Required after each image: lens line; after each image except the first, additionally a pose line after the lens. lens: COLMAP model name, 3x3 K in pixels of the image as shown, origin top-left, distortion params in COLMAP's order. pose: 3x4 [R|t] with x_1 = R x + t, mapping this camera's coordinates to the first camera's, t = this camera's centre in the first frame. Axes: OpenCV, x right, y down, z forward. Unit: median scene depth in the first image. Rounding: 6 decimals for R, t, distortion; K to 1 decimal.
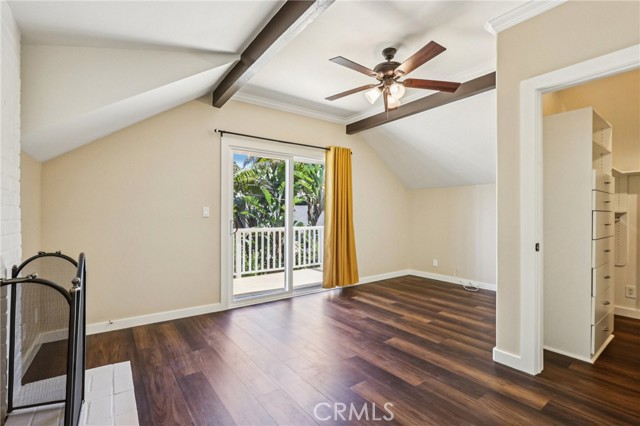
lens RADIAL K [[302.9, 0, 320.0], [0, 302.9, 213.0], [0, 0, 1]] dist [-0.003222, -0.000303]
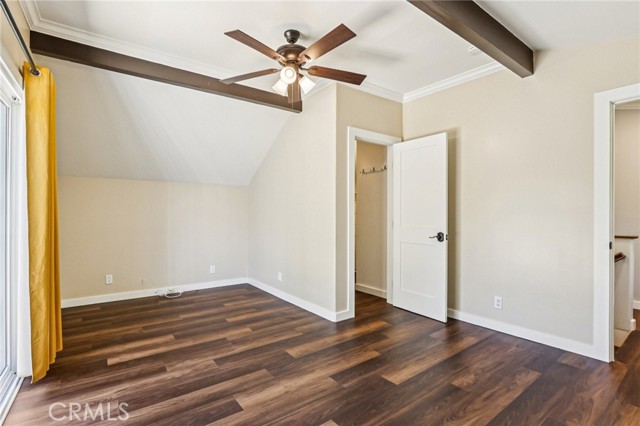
lens RADIAL K [[302.9, 0, 320.0], [0, 302.9, 213.0], [0, 0, 1]] dist [-0.003222, -0.000303]
pose [[-0.000928, 0.001697, 0.999998, -0.567790], [-0.007170, 0.999973, -0.001704, -0.000075], [-0.999974, -0.007171, -0.000916, 0.775753]]
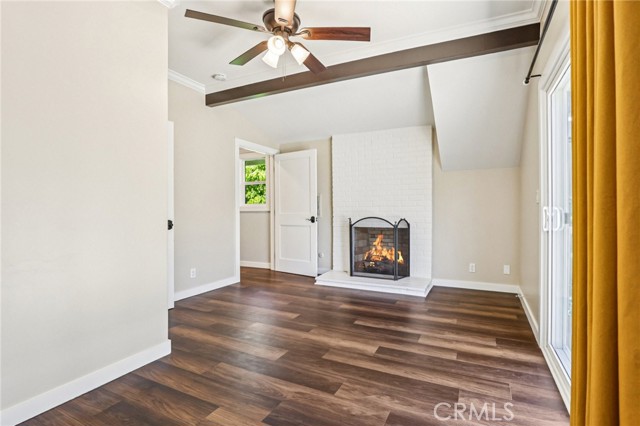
lens RADIAL K [[302.9, 0, 320.0], [0, 302.9, 213.0], [0, 0, 1]] dist [-0.003222, -0.000303]
pose [[-0.902050, 0.003543, -0.431617, 0.410728], [0.004185, 0.999991, -0.000537, 0.036259], [0.431612, -0.002290, -0.902057, 1.497608]]
